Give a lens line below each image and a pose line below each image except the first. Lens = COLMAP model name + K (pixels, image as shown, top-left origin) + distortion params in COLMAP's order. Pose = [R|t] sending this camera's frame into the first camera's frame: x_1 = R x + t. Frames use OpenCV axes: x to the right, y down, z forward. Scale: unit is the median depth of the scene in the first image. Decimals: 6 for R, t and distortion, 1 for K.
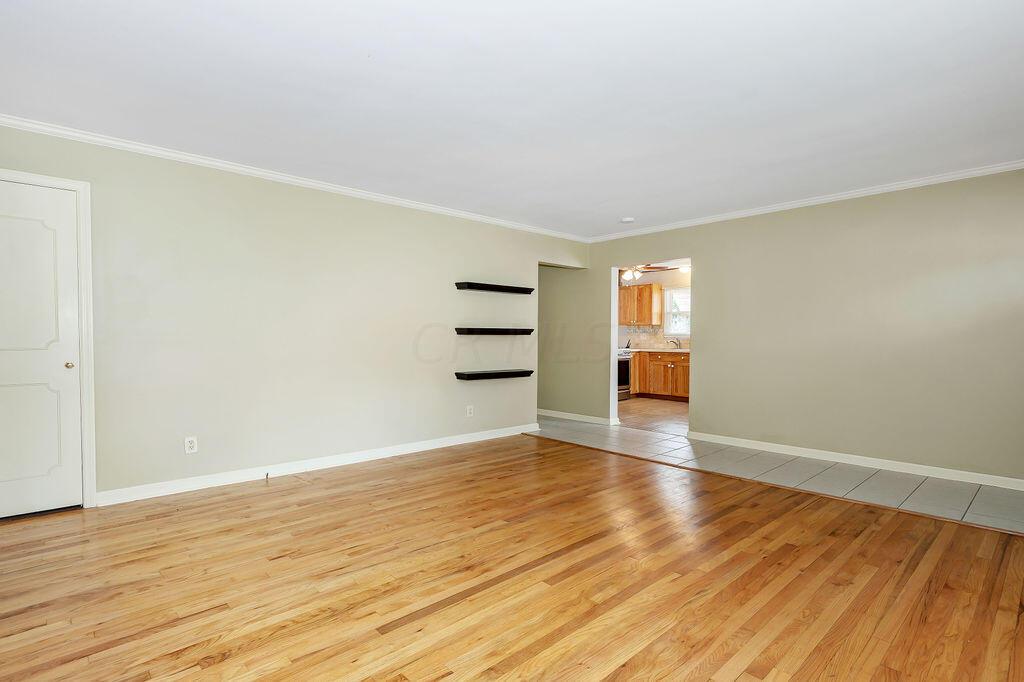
lens RADIAL K [[477.1, 0, 495.7], [0, 477.1, 340.6], [0, 0, 1]] dist [0.001089, 0.000312]
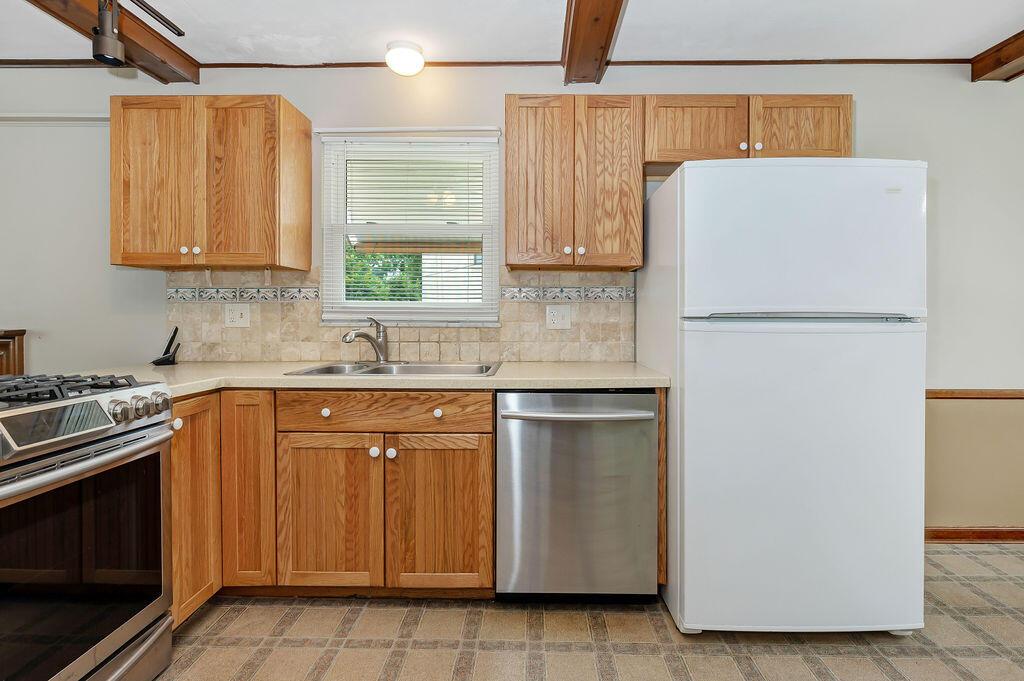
lens RADIAL K [[489.8, 0, 505.6], [0, 489.8, 318.8], [0, 0, 1]] dist [-0.002477, -0.000366]
pose [[0.684829, -0.009416, 0.728643, 0.231698], [0.008323, 0.999952, 0.005099, -0.007625], [-0.728656, 0.002572, 0.684875, 0.765133]]
